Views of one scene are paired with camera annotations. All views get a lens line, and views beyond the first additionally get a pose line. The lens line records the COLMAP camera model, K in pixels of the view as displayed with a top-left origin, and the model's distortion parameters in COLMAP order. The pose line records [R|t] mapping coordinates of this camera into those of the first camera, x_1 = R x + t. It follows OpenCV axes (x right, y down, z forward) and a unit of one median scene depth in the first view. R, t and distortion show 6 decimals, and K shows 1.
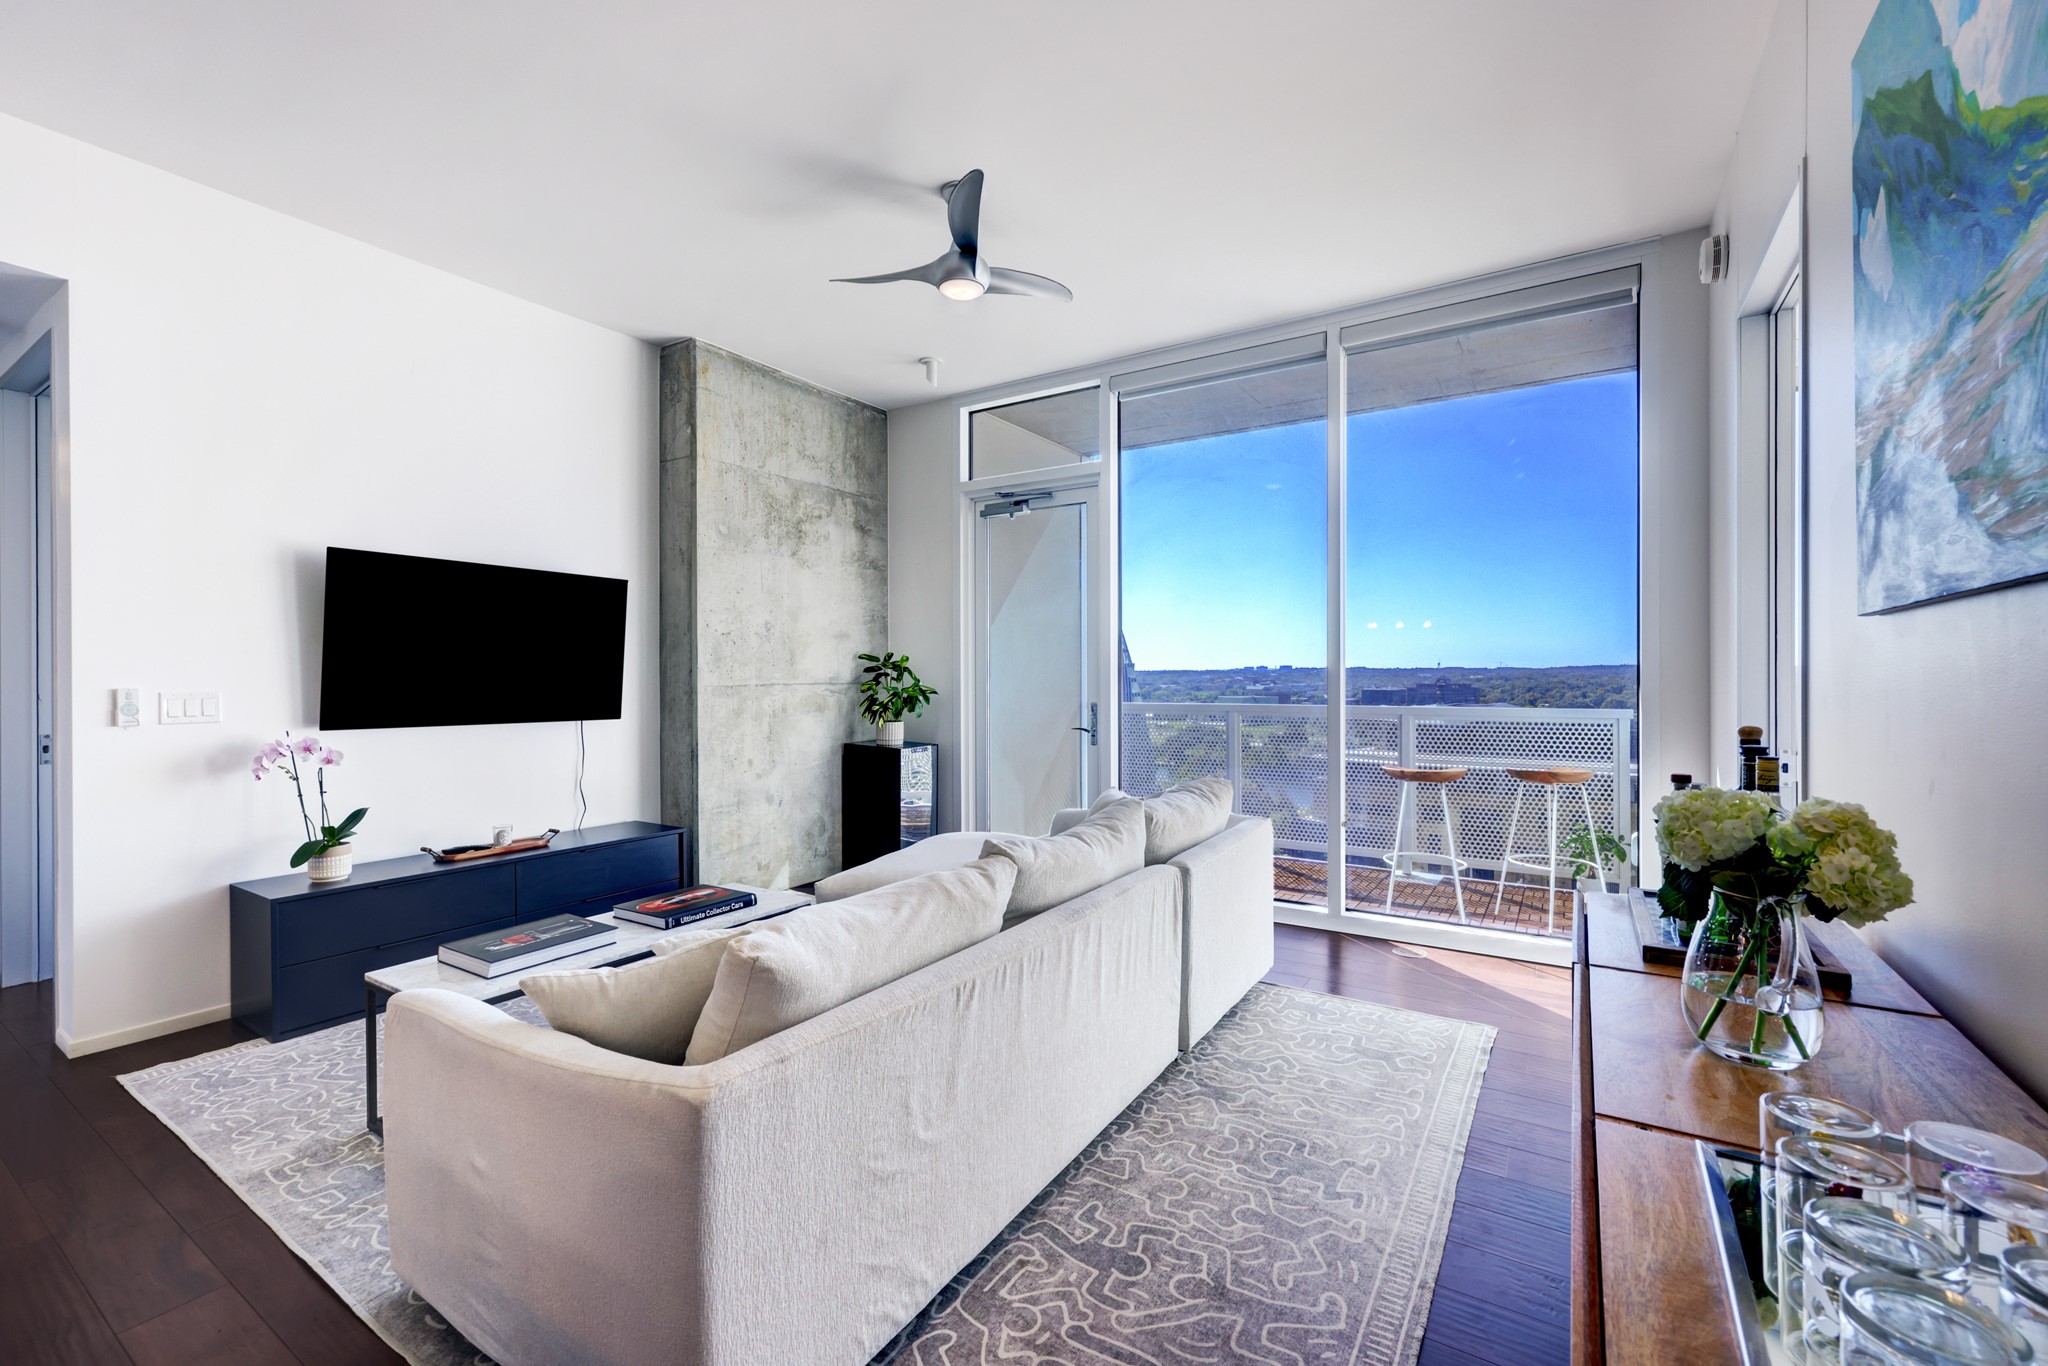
lens RADIAL K [[848.1, 0, 1028.7], [0, 848.1, 677.8], [0, 0, 1]] dist [0.003243, -0.002051]
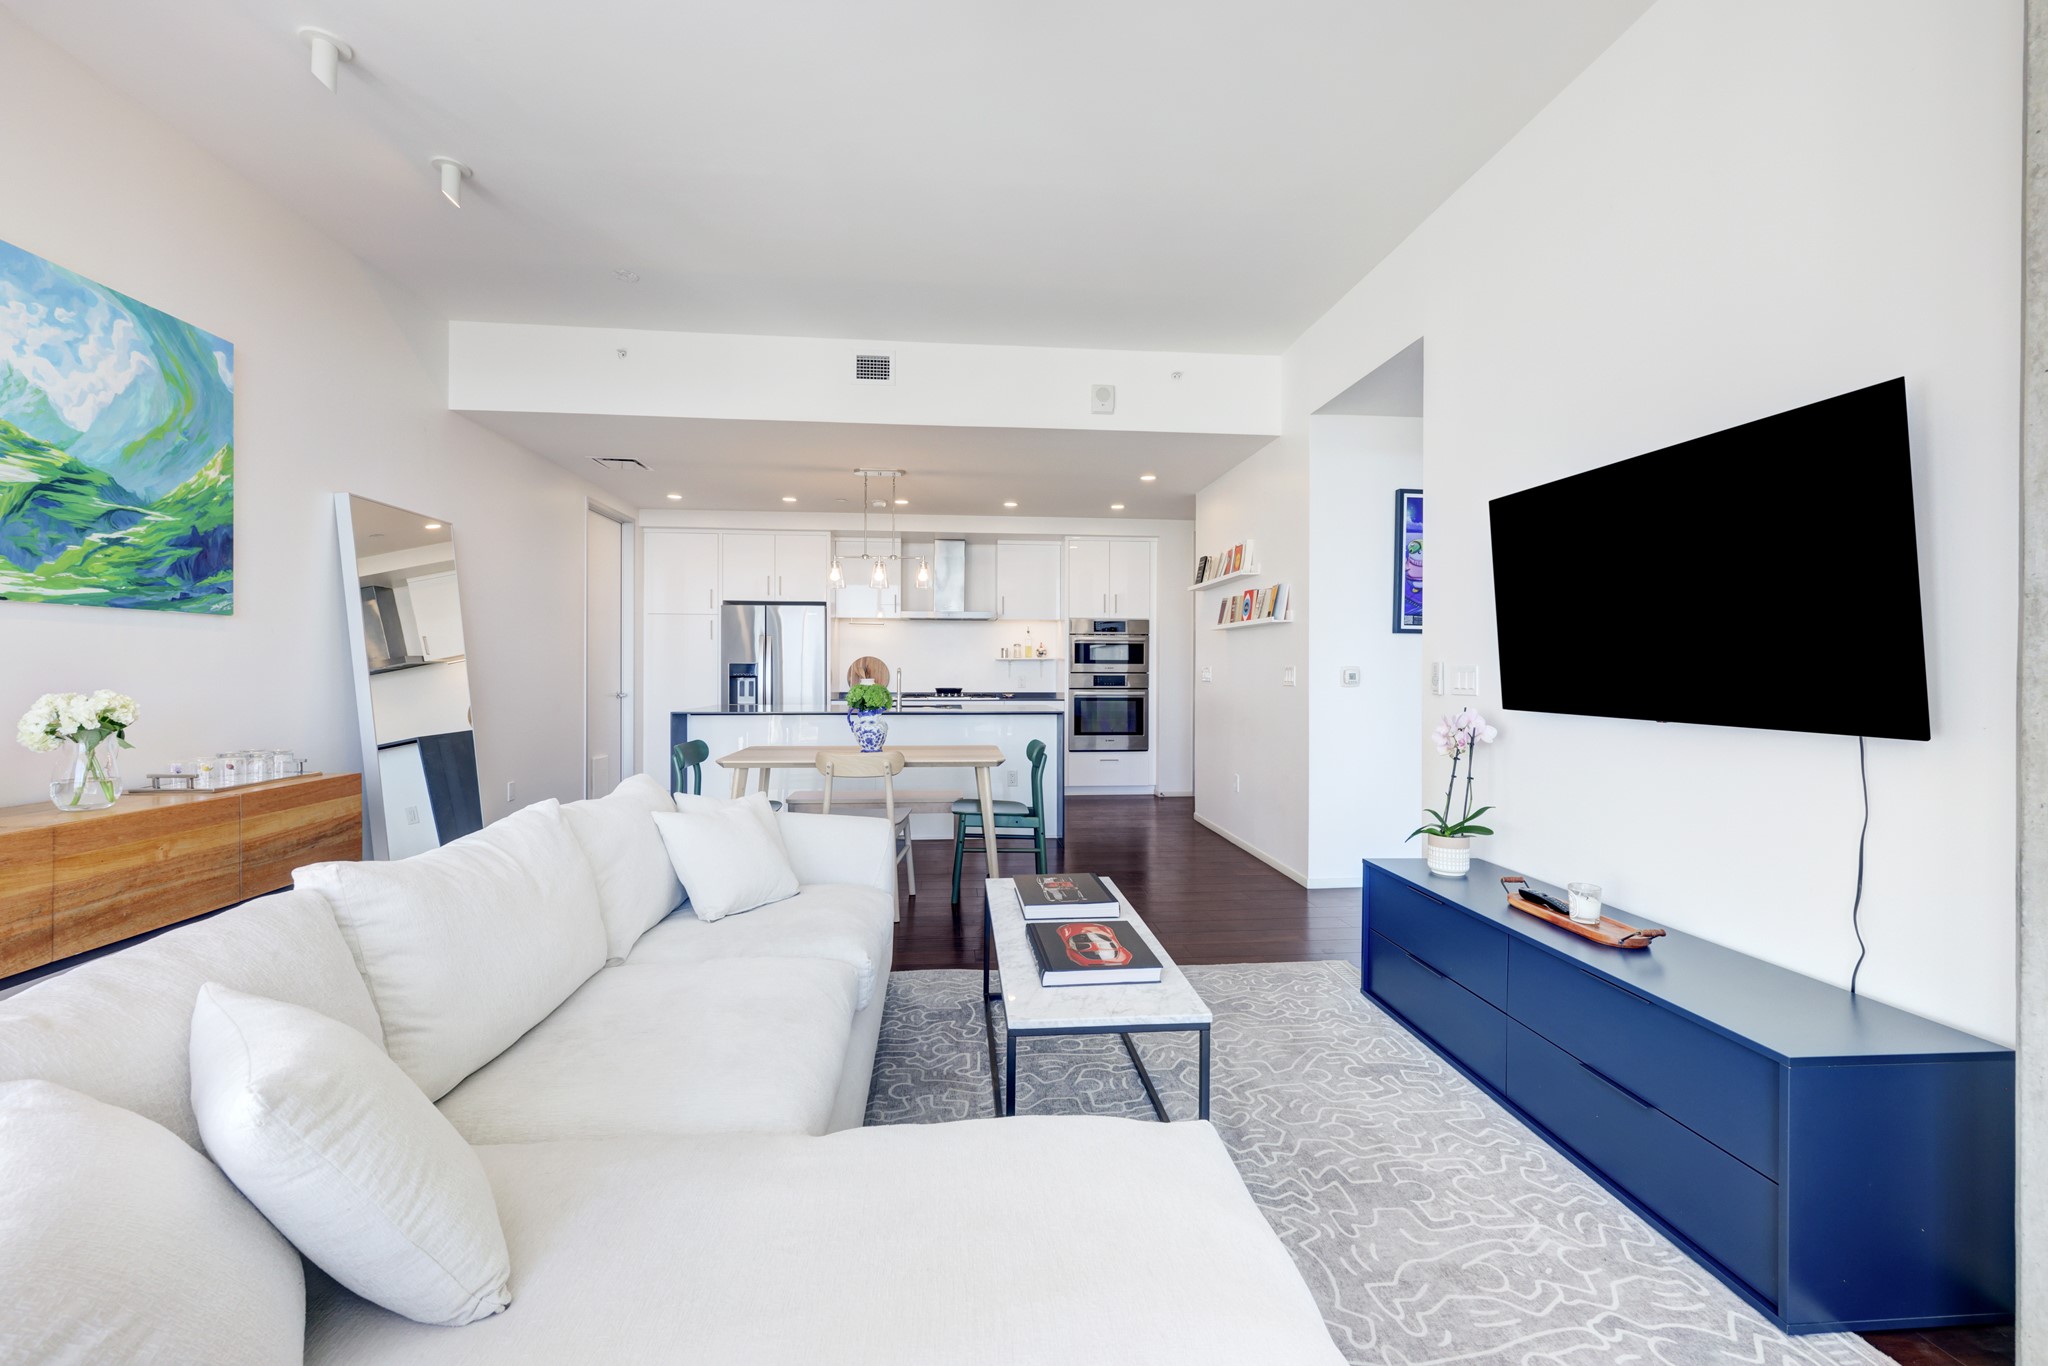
lens RADIAL K [[833.3, 0, 1033.3], [0, 833.3, 675.6], [0, 0, 1]] dist [0.001222, -0.000104]
pose [[-0.782557, 0.005663, -0.622553, 0.060377], [0.000507, 0.999964, 0.008459, 0.012653], [0.622579, 0.006305, -0.782532, 0.964544]]
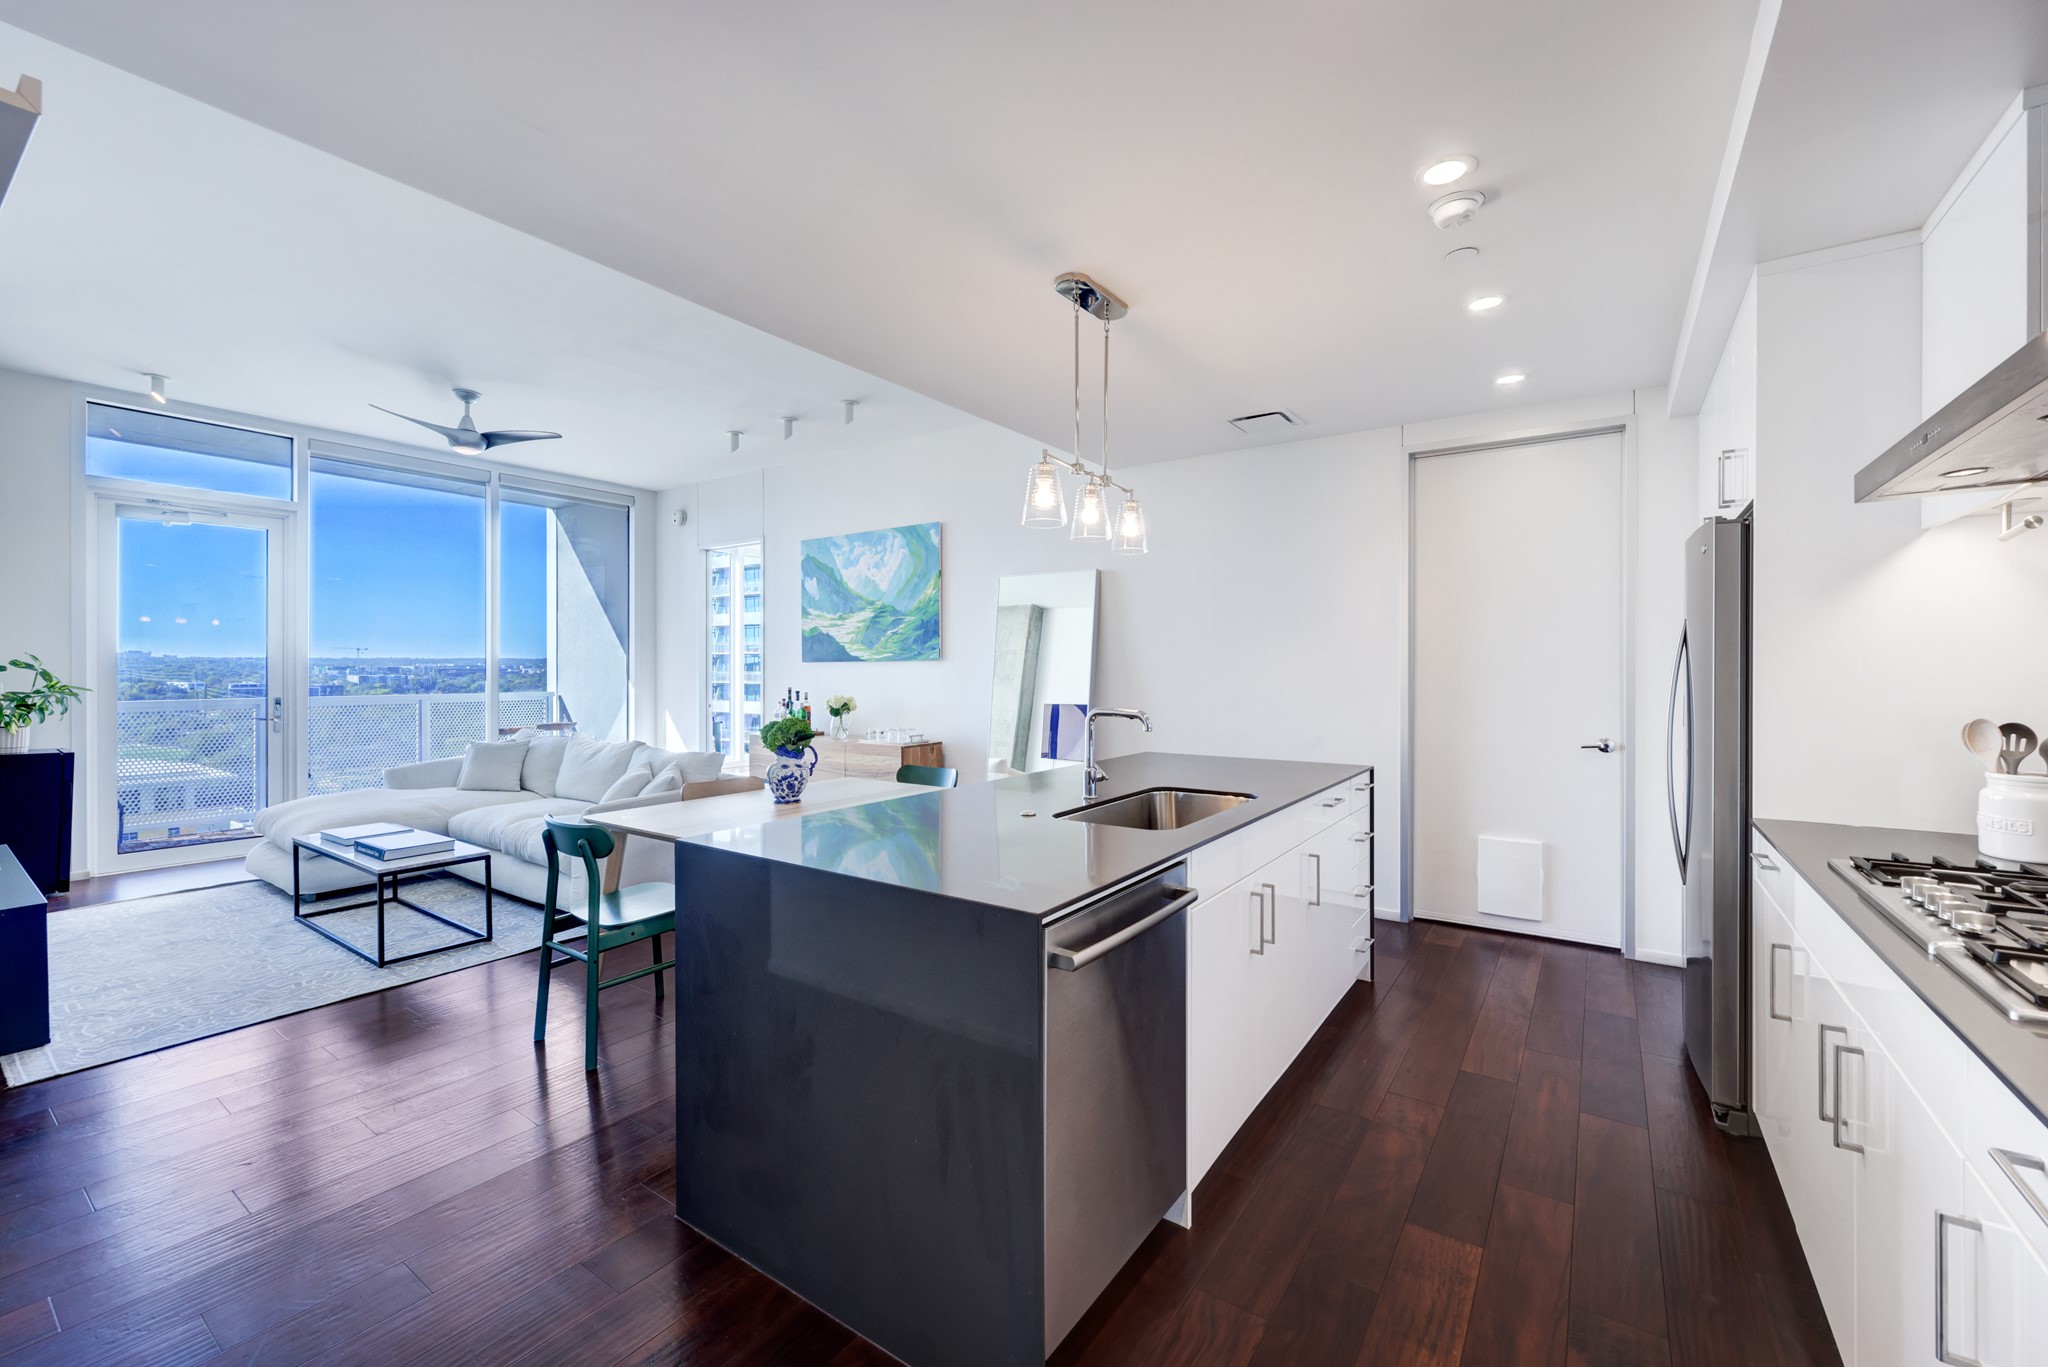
lens RADIAL K [[833.3, 0, 1025.8], [0, 833.3, 672.2], [0, 0, 1]] dist [0.001222, -0.000104]
pose [[0.039145, 0.001834, 0.999232, -1.131693], [-0.003149, 0.999994, -0.001712, -0.009568], [-0.999229, -0.003080, 0.039151, -0.127594]]
